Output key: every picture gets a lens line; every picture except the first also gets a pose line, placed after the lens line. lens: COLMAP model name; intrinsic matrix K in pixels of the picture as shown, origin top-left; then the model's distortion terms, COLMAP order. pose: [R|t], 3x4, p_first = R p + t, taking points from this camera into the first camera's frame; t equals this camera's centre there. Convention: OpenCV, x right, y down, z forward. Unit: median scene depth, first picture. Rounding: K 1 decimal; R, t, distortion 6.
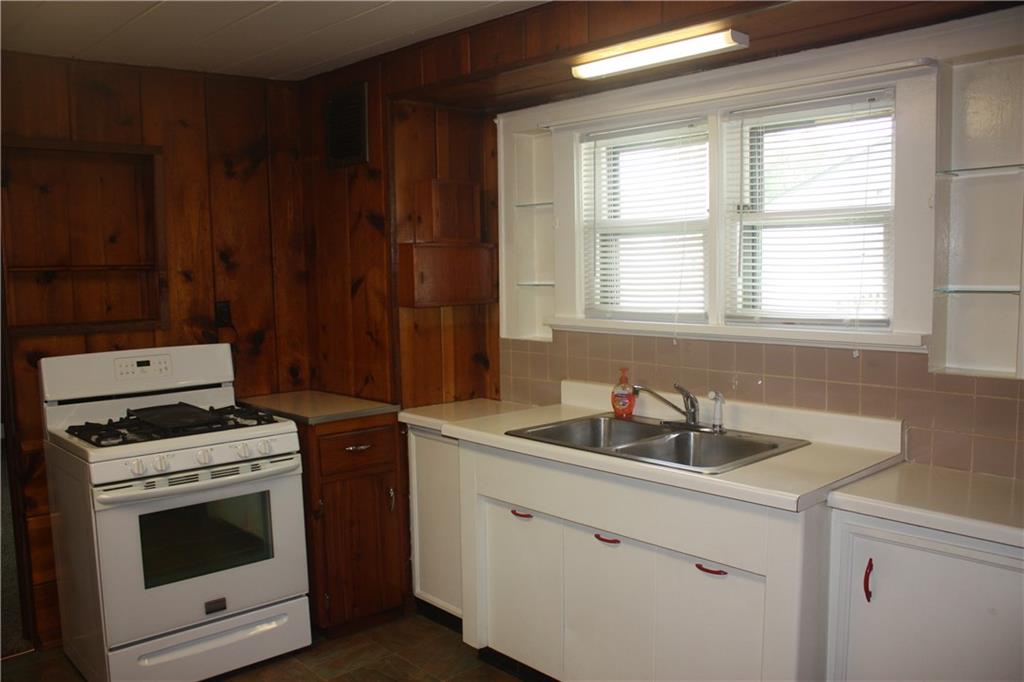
lens RADIAL K [[863.8, 0, 511.4], [0, 863.8, 351.4], [0, 0, 1]] dist [-0.160280, 0.140863]
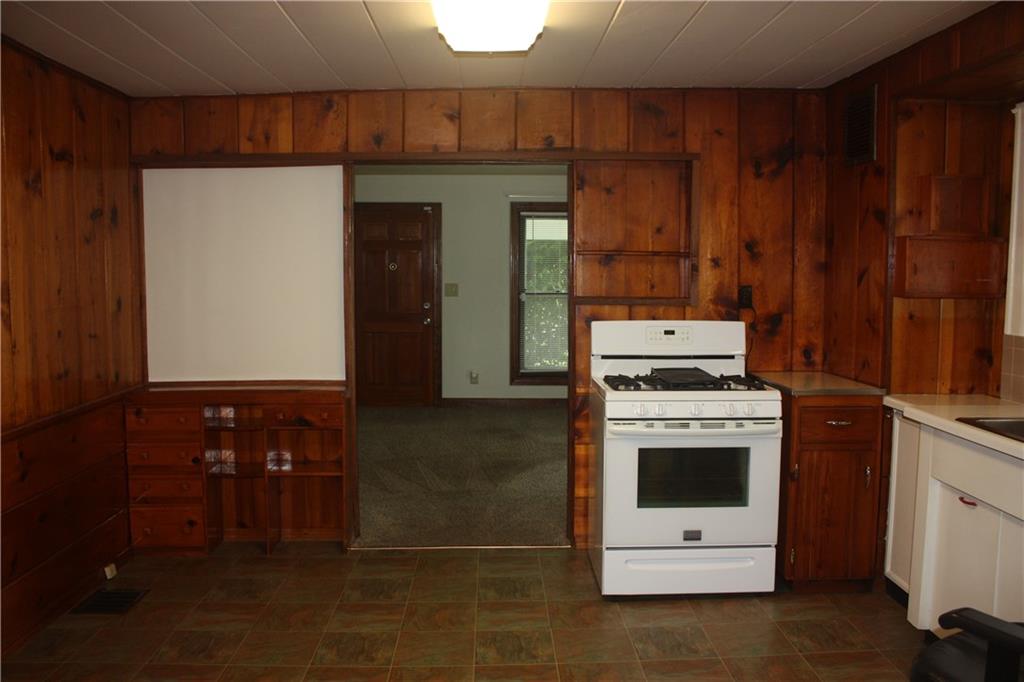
lens RADIAL K [[863.8, 0, 511.4], [0, 863.8, 351.4], [0, 0, 1]] dist [-0.160280, 0.140863]
pose [[0.754982, 0.080487, -0.650788, 0.194450], [-0.082325, 0.996220, 0.027703, 0.025516], [0.650558, 0.032661, 0.758754, -0.085928]]
